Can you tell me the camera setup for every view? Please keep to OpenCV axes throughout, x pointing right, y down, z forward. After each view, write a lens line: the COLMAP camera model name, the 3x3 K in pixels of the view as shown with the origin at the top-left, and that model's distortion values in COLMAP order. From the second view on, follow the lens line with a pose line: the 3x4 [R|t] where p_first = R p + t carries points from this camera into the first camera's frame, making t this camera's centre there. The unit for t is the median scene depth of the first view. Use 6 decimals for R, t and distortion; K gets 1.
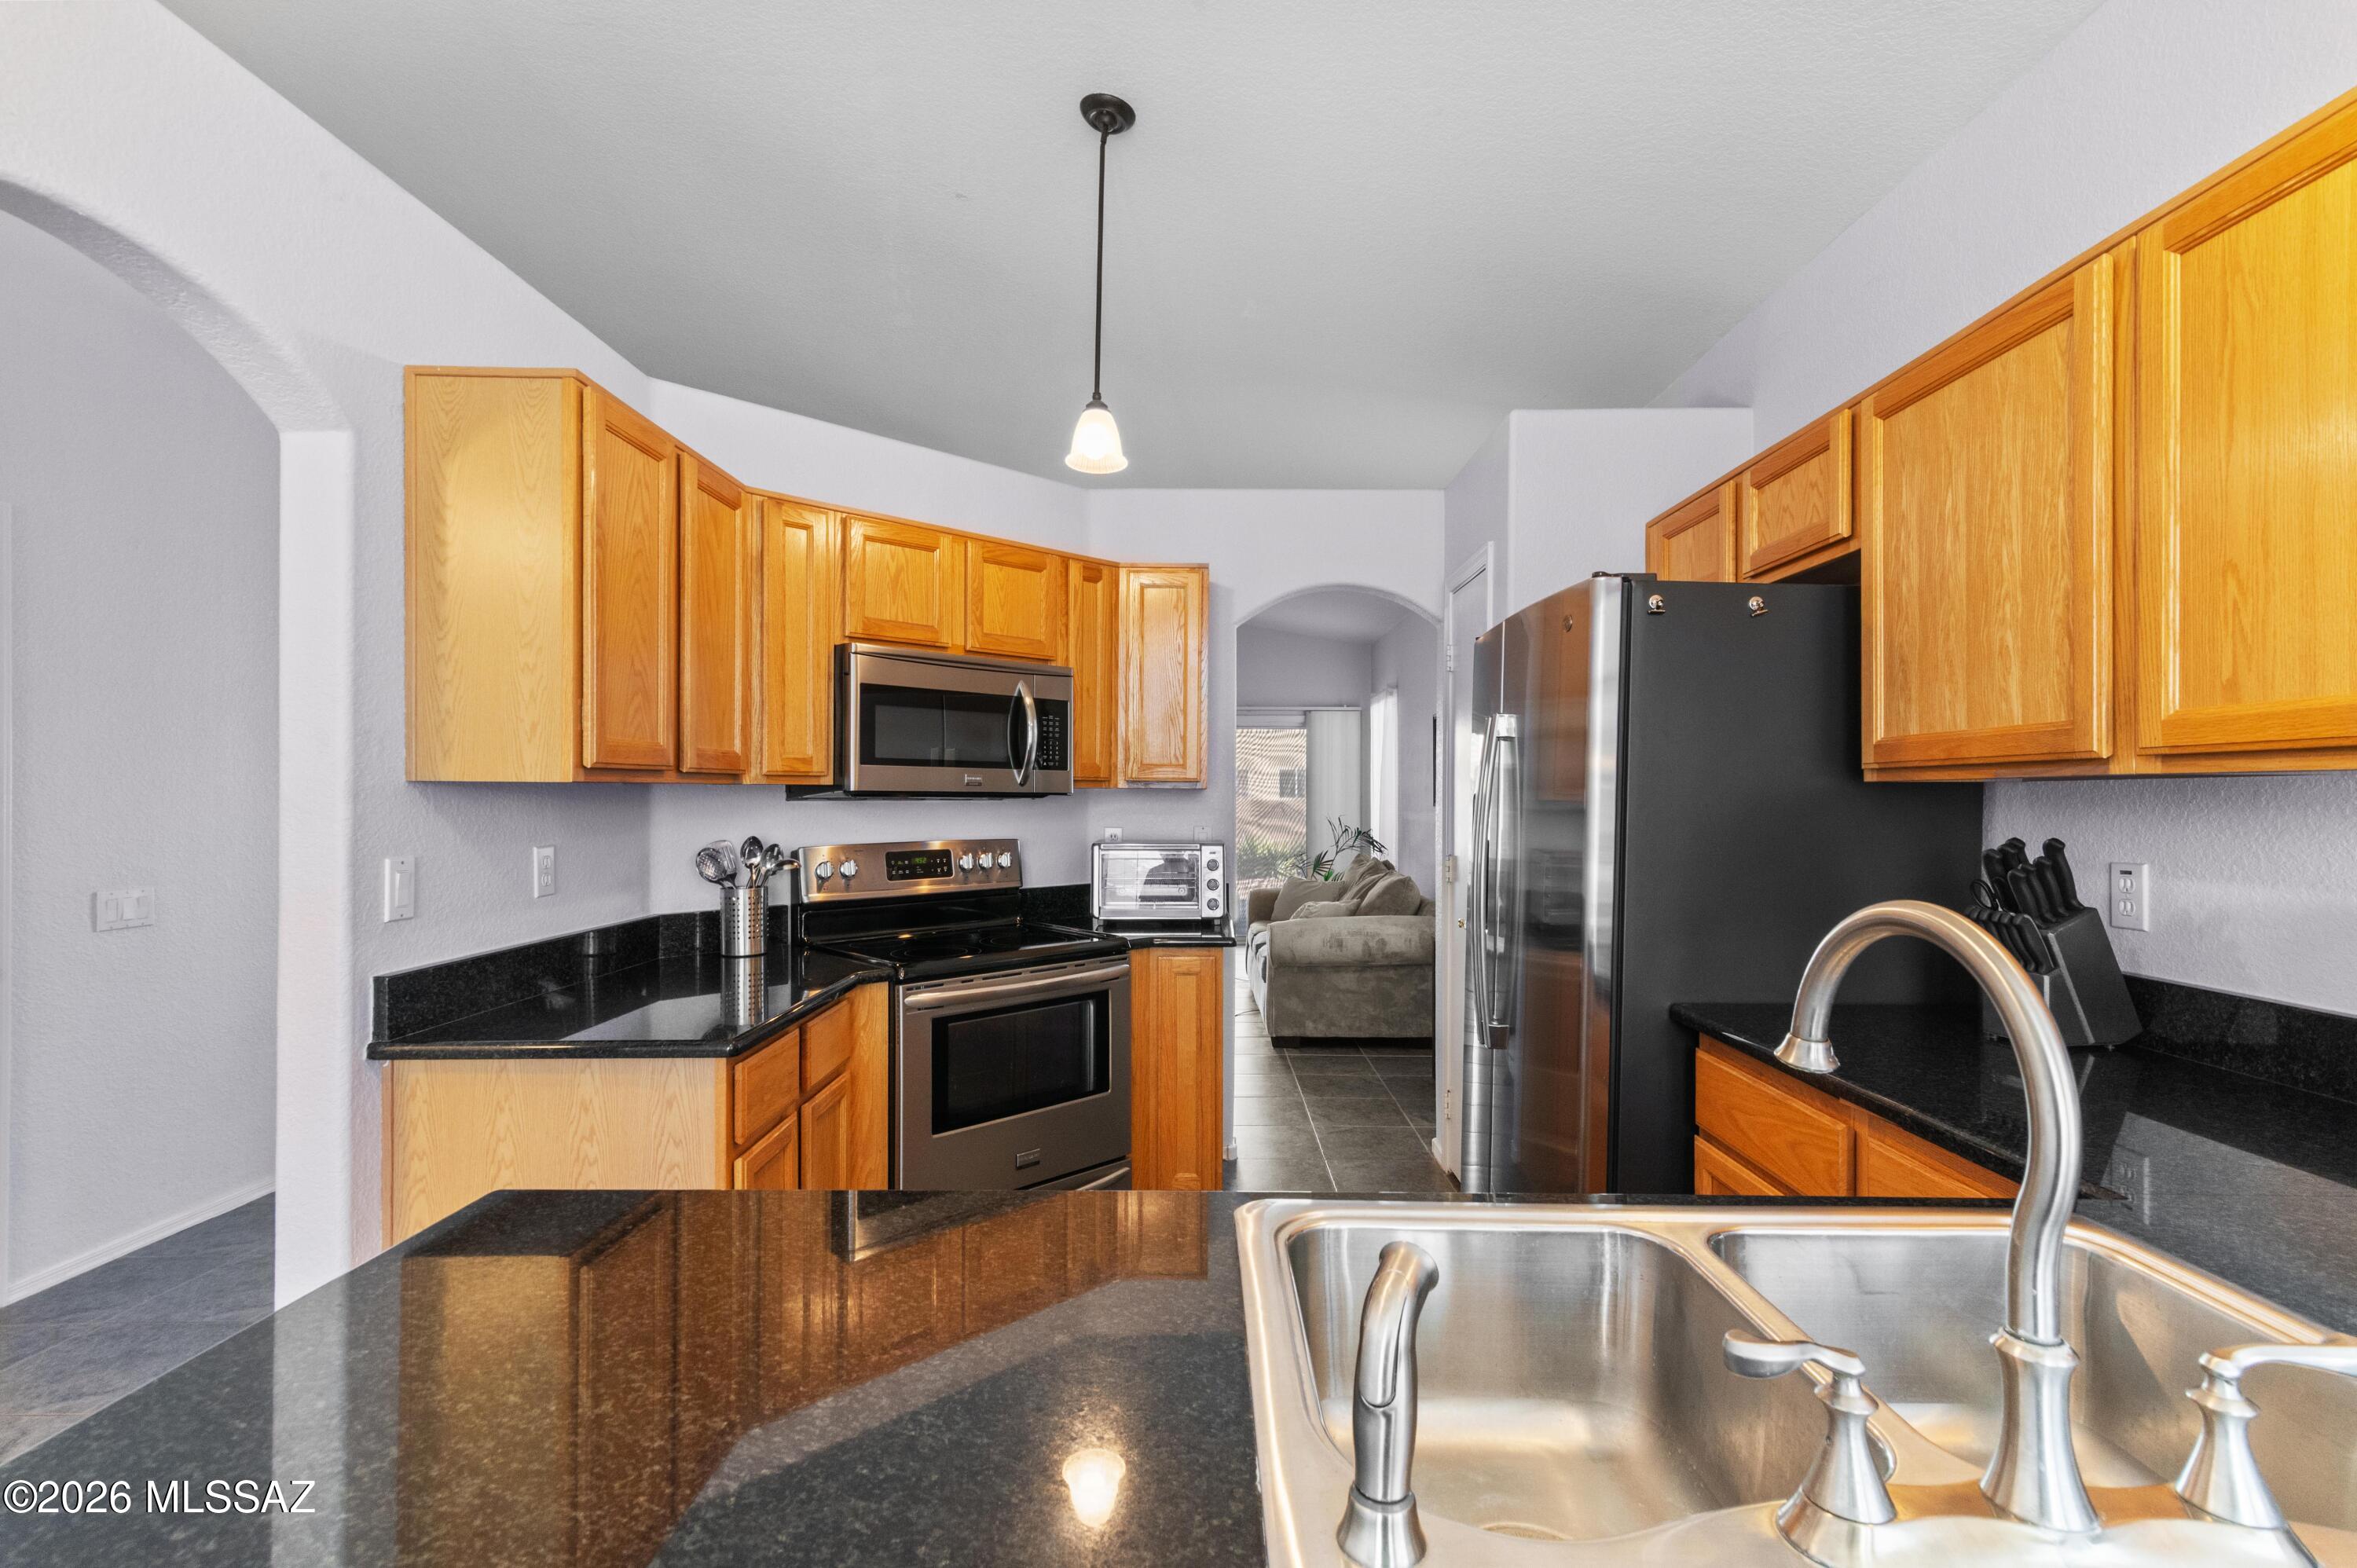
lens RADIAL K [[1069.1, 0, 1187.0], [0, 1069.1, 794.4], [0, 0, 1]] dist [0.012170, -0.001373]
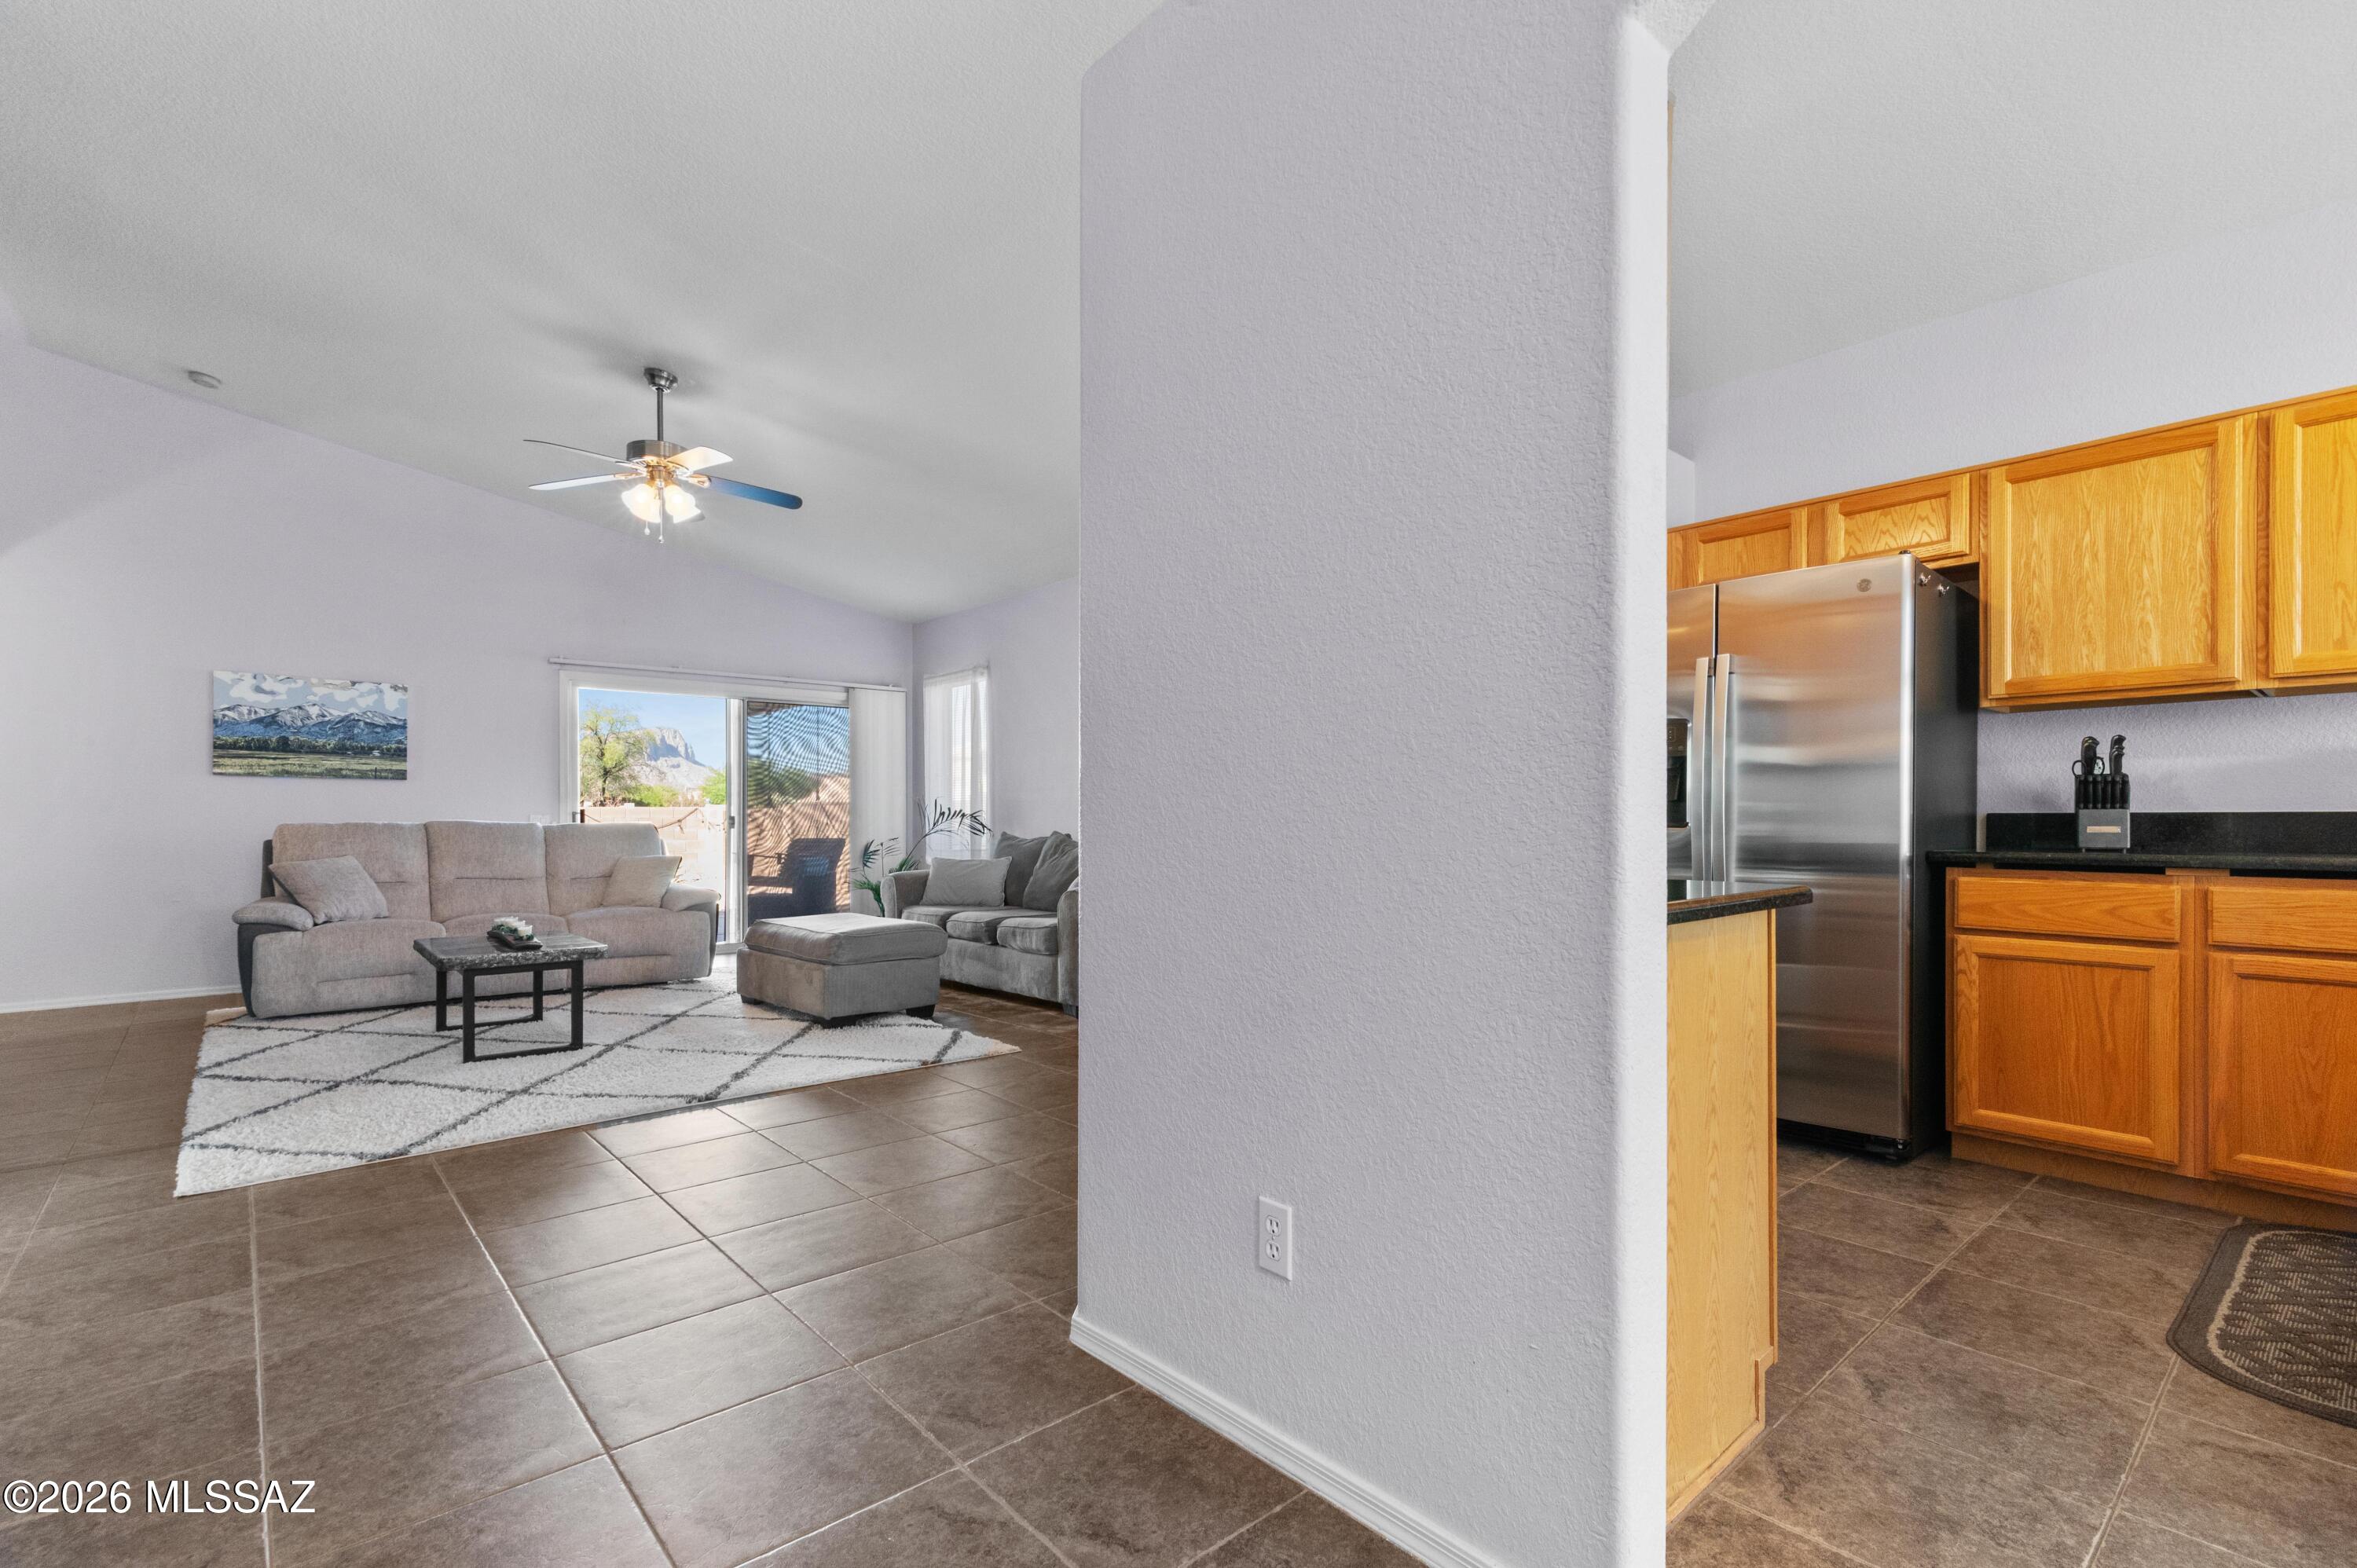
lens RADIAL K [[1069.1, 0, 1190.7], [0, 1069.1, 822.5], [0, 0, 1]] dist [0.012170, -0.001373]
pose [[0.743207, -0.004470, 0.669047, -0.862411], [0.000547, 0.999981, 0.006073, 0.097249], [-0.669061, -0.004148, 0.743196, 0.385922]]
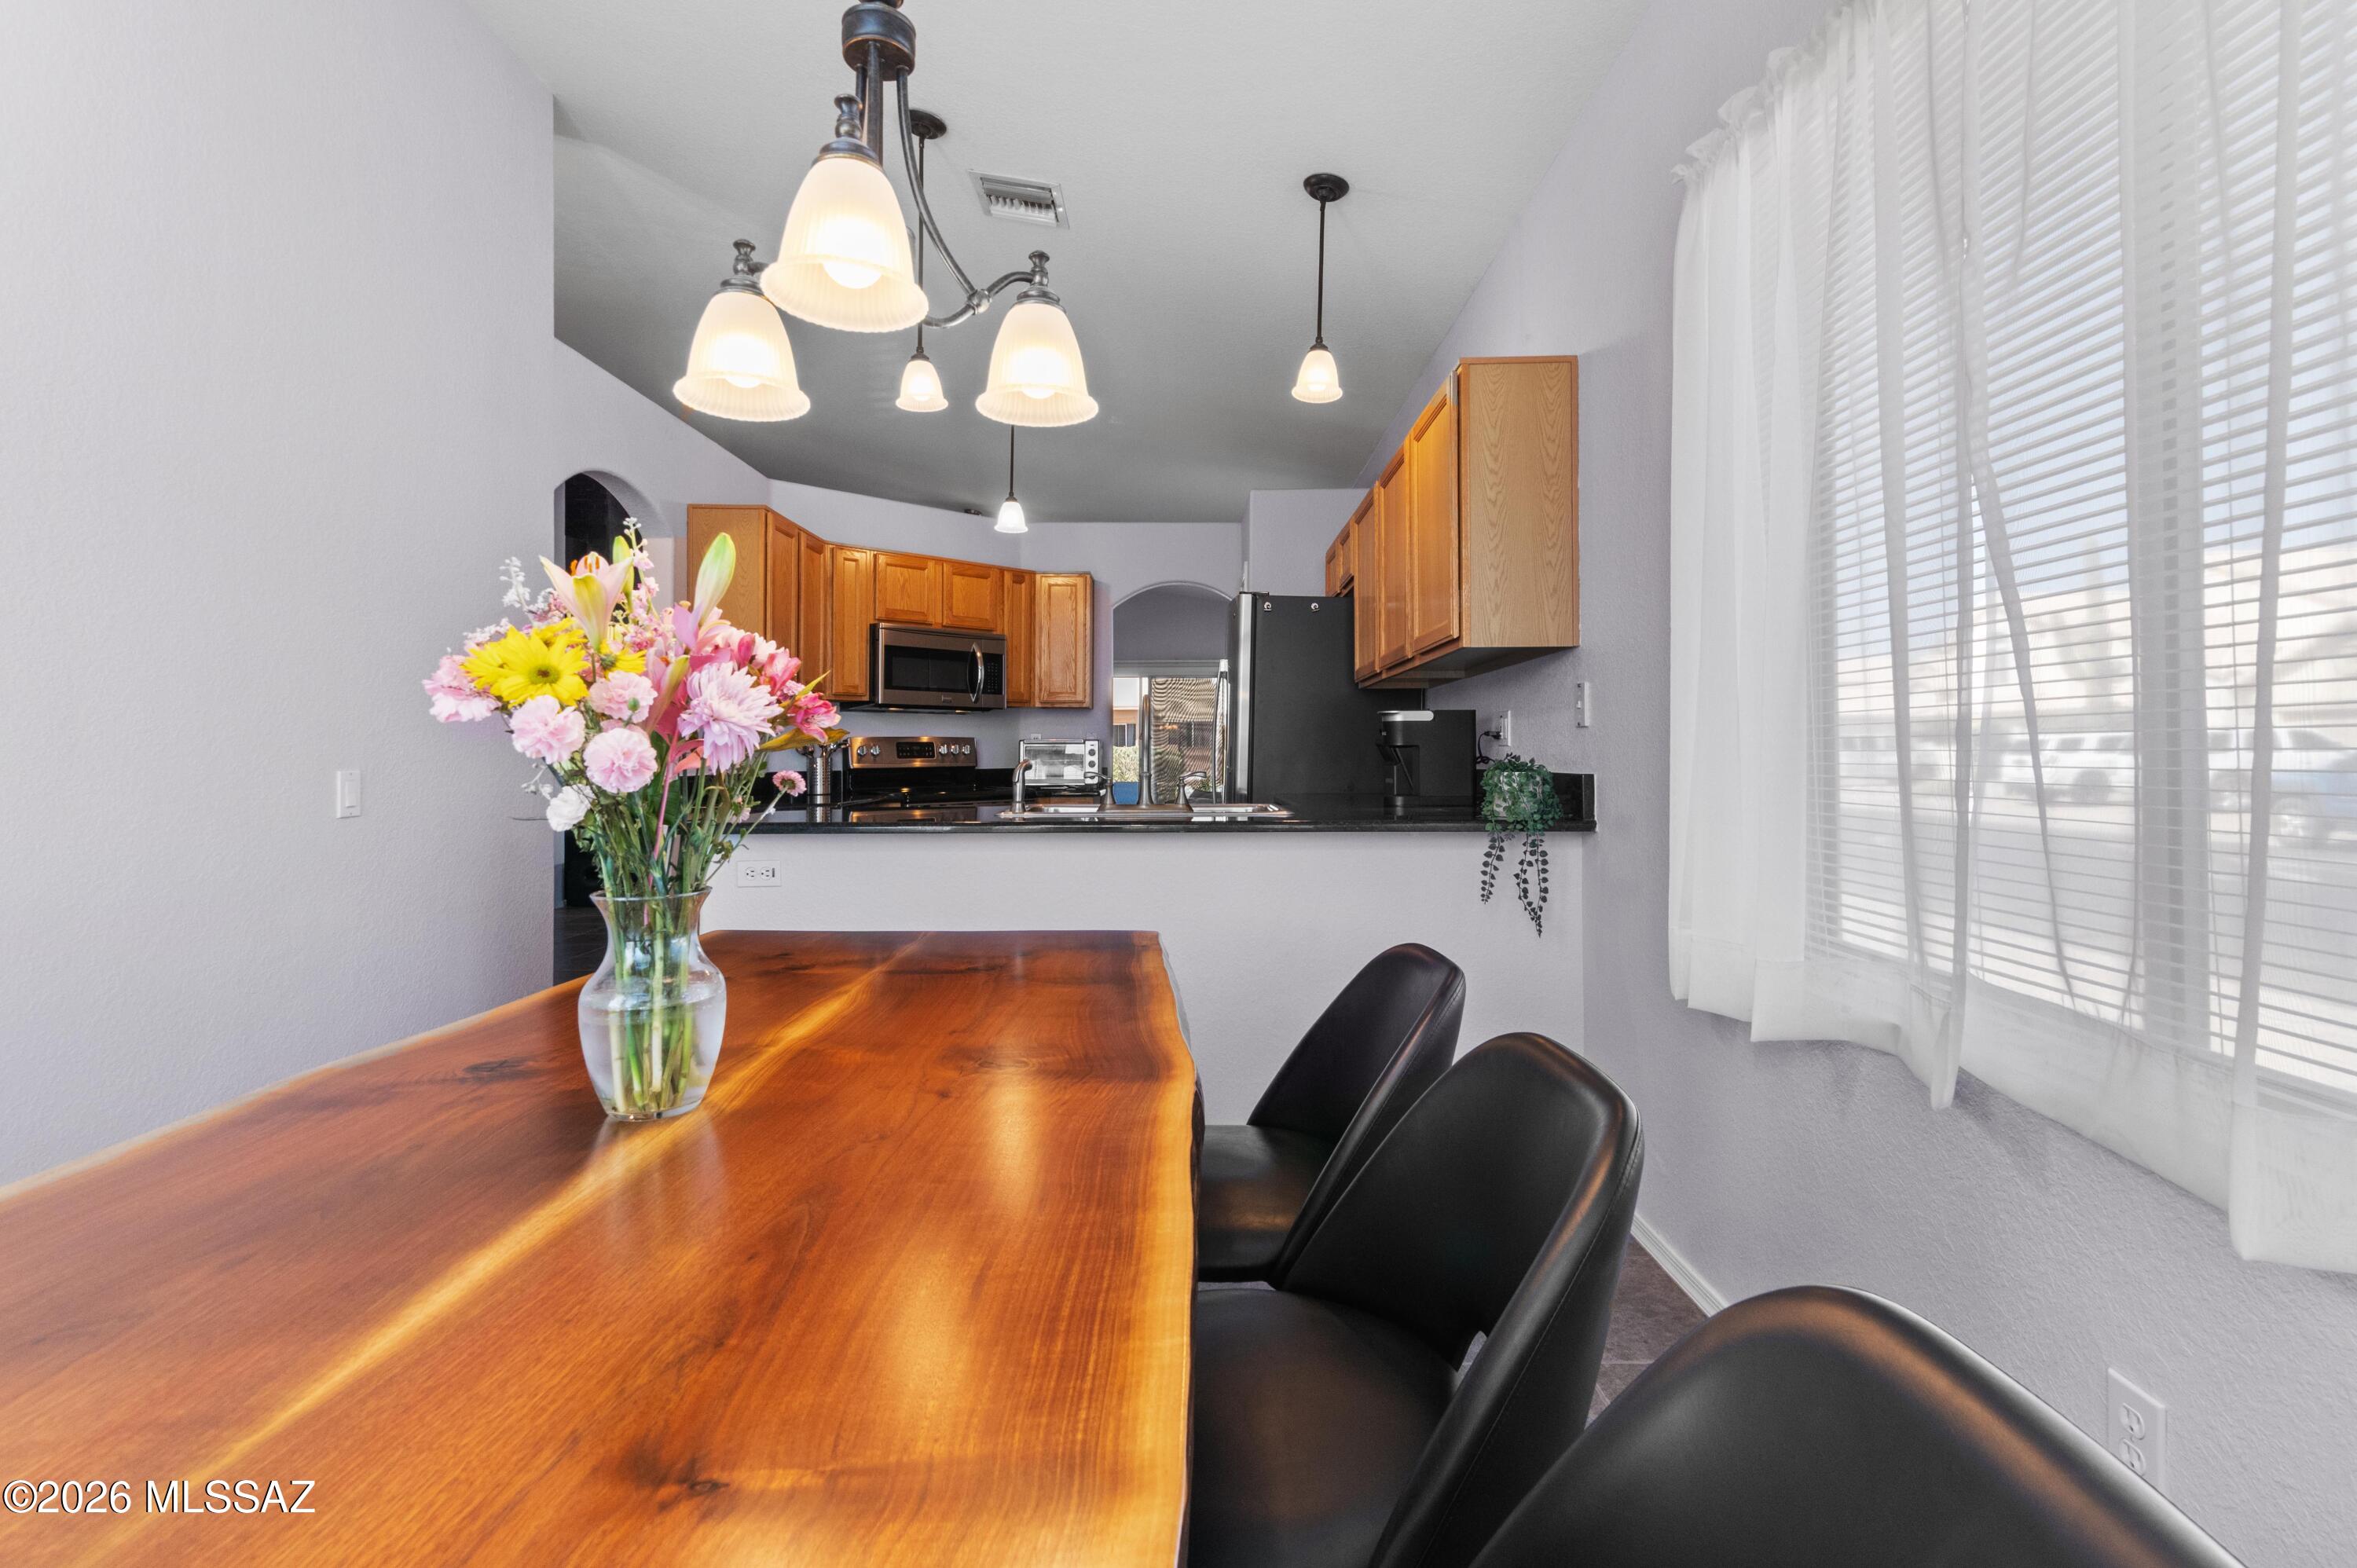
lens RADIAL K [[1069.1, 0, 1198.0], [0, 1069.1, 722.8], [0, 0, 1]] dist [0.012170, -0.001373]
pose [[0.999502, -0.007239, 0.030709, 0.154267], [0.008069, 0.999603, -0.026982, 0.073934], [-0.030502, 0.027216, 0.999164, -0.748192]]
